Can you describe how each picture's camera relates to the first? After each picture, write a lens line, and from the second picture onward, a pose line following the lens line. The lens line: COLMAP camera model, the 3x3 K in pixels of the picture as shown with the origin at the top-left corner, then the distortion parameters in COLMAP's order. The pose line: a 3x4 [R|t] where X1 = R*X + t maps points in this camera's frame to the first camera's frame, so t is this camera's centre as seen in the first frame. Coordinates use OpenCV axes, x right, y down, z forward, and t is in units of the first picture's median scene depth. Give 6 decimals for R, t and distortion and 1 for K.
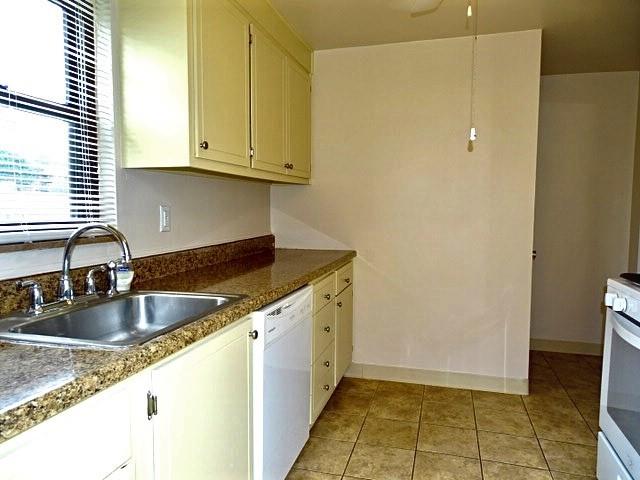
lens RADIAL K [[456.0, 0, 320.0], [0, 456.0, 240.0], [0, 0, 1]] dist [-0.007513, -0.000781]
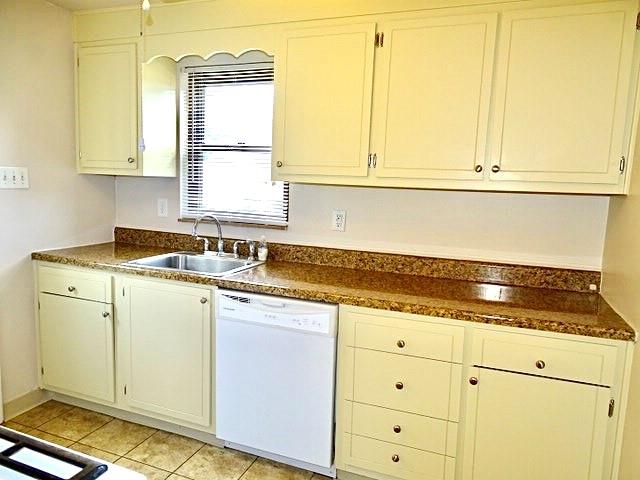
lens RADIAL K [[456.0, 0, 320.0], [0, 456.0, 240.0], [0, 0, 1]] dist [-0.007513, -0.000781]
pose [[-0.091524, 0.114910, -0.989151, 0.862059], [-0.110619, 0.985999, 0.124779, -0.139526], [0.989640, 0.120839, -0.077531, 1.044338]]
